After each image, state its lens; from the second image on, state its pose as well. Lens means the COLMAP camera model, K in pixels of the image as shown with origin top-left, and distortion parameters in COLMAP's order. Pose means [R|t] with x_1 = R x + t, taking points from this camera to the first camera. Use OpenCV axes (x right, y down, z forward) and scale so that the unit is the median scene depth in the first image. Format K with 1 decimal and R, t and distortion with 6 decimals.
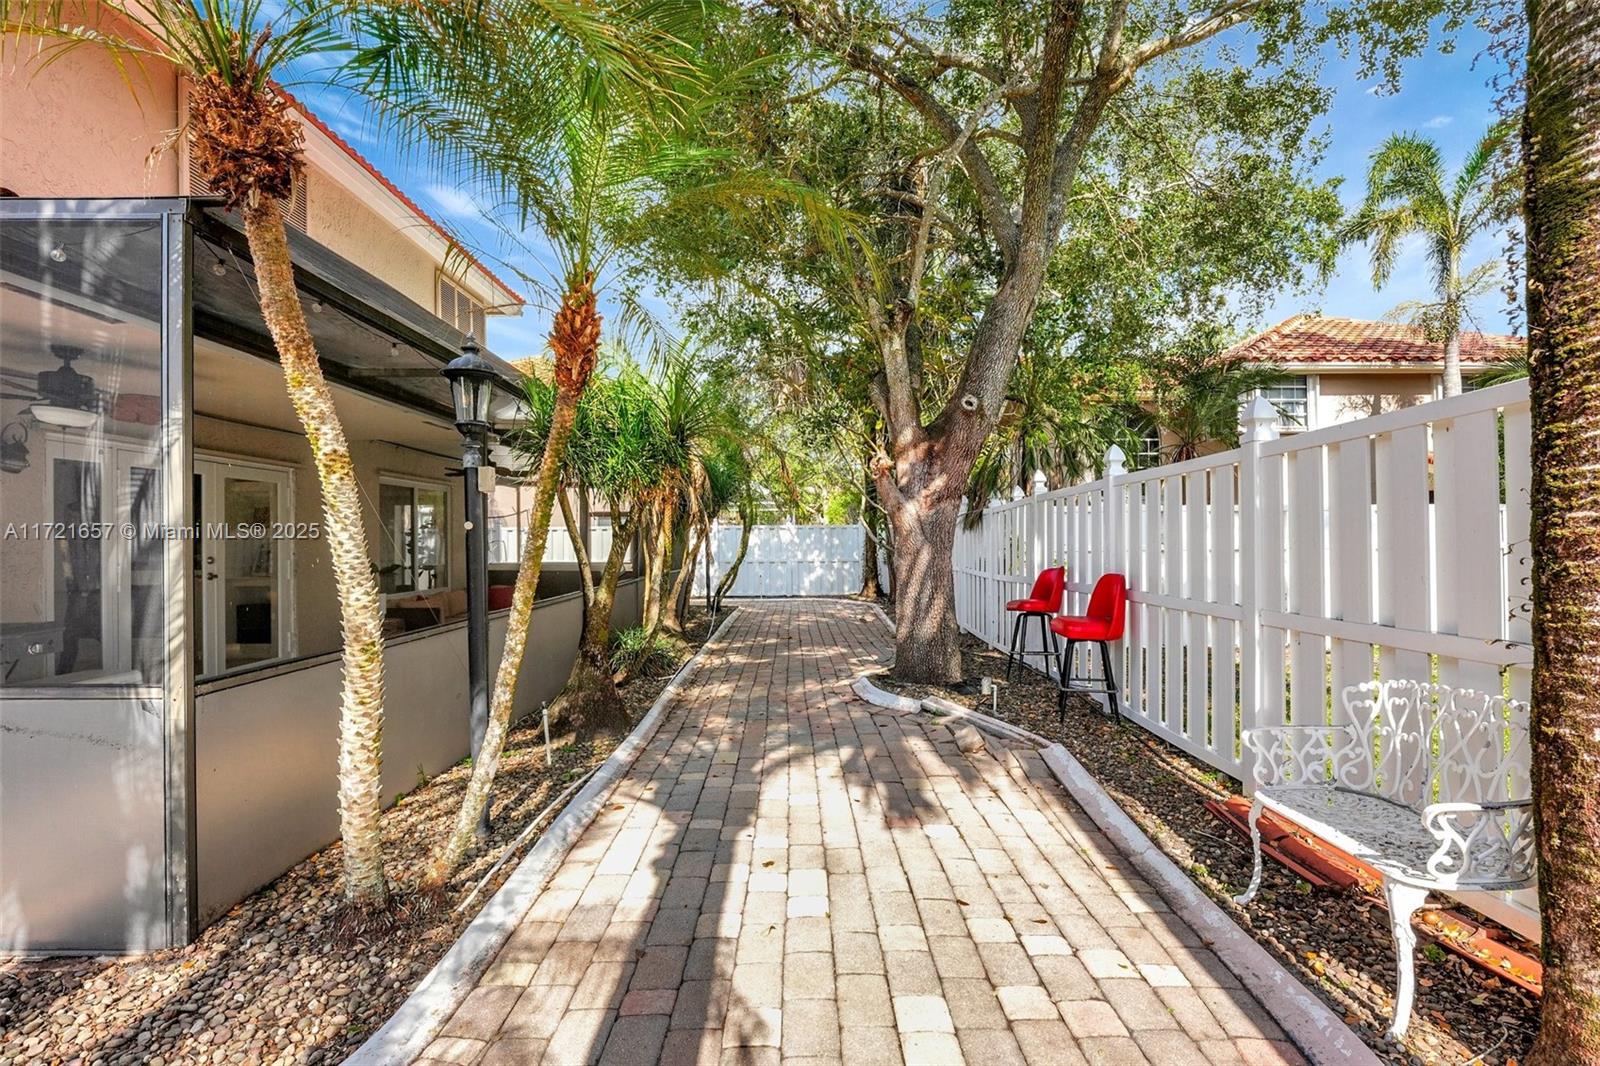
lens RADIAL K [[727.1, 0, 794.6], [0, 727.1, 534.1], [0, 0, 1]] dist [-0.015648, 0.000761]
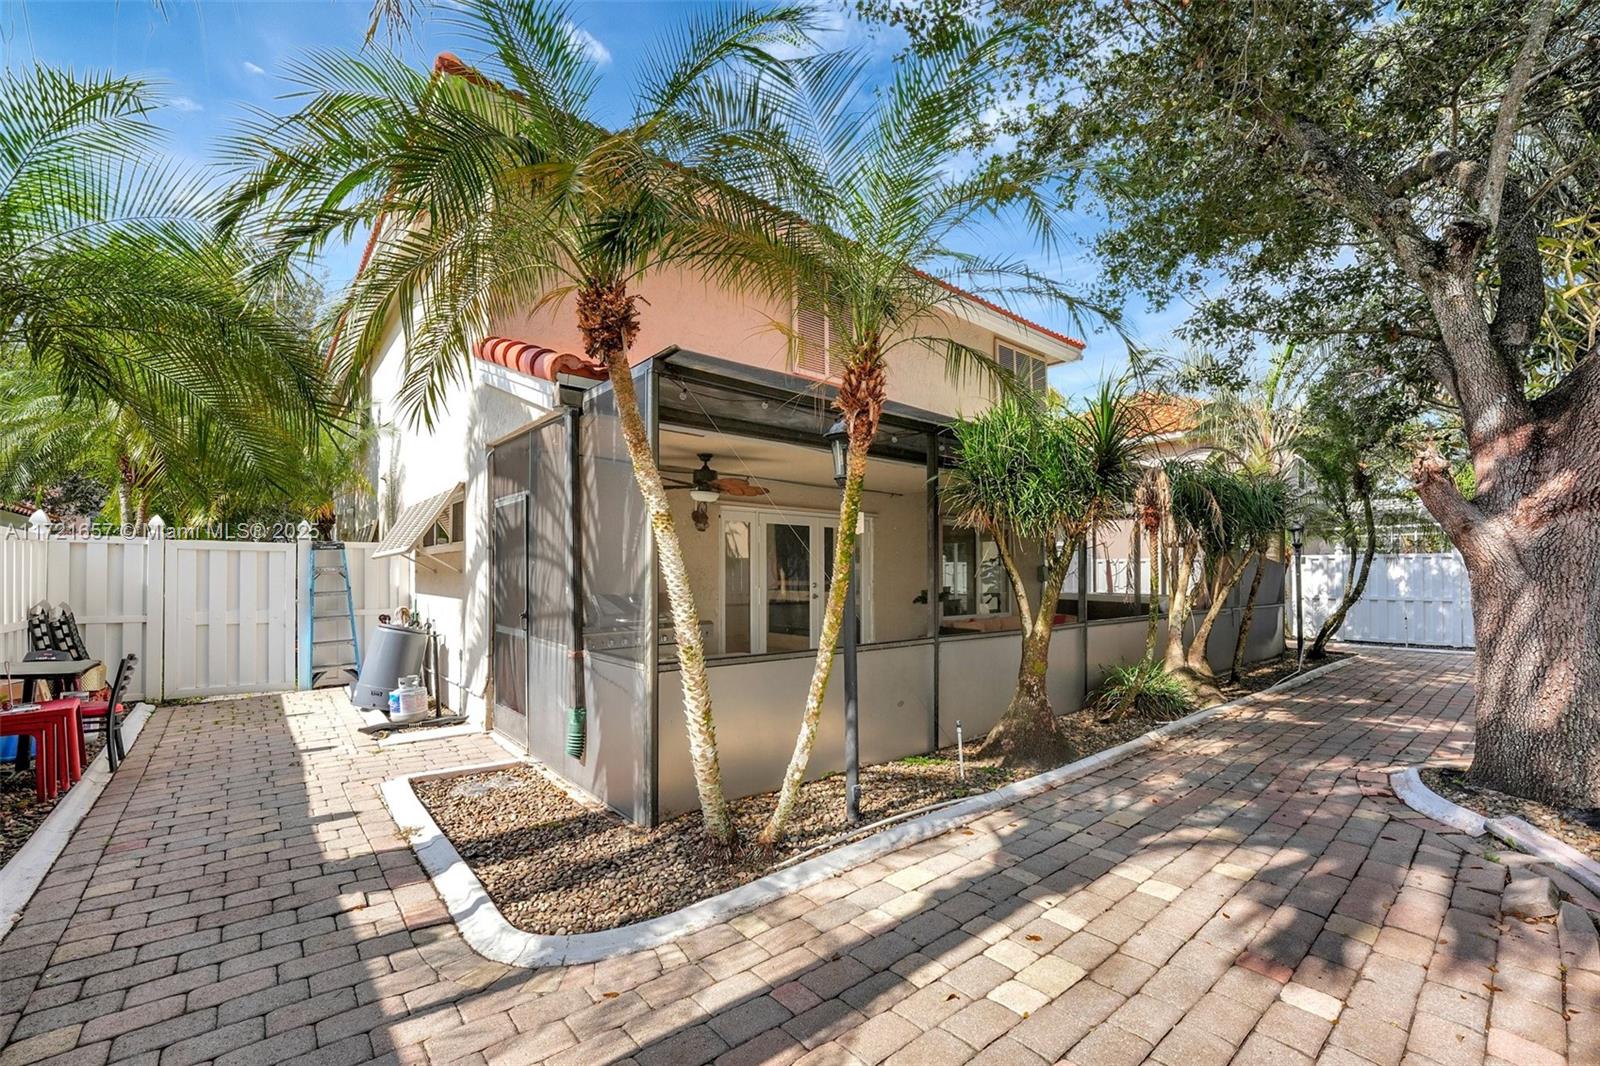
lens RADIAL K [[668.8, 0, 801.1], [0, 668.8, 561.5], [0, 0, 1]] dist [-0.023458, 0.000061]
pose [[0.637545, -0.006891, -0.770382, 0.301765], [0.002745, 0.999974, -0.006673, -0.003309], [0.770408, 0.002140, 0.637547, 0.189298]]
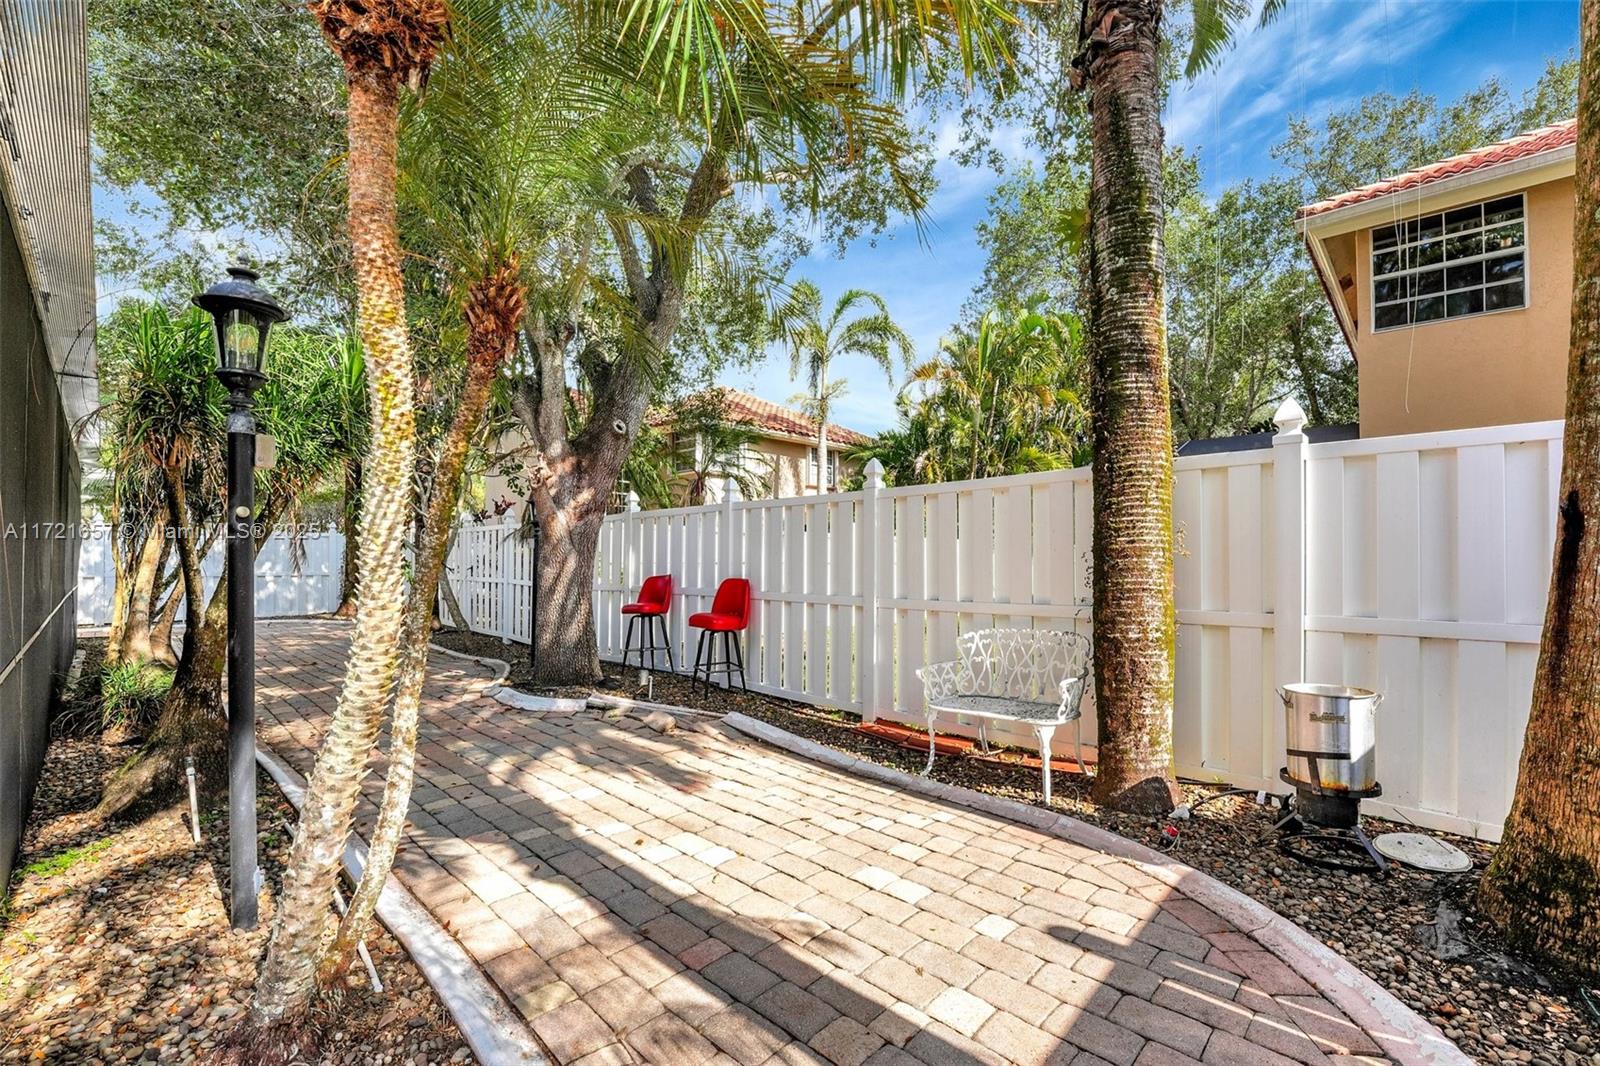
lens RADIAL K [[698.2, 0, 803.2], [0, 698.2, 542.0], [0, 0, 1]] dist [-0.002889, -0.000280]
pose [[0.688851, 0.029549, 0.724300, -0.462245], [-0.019786, 0.999563, -0.021961, 0.019541], [-0.724633, 0.000797, 0.689135, 0.078692]]
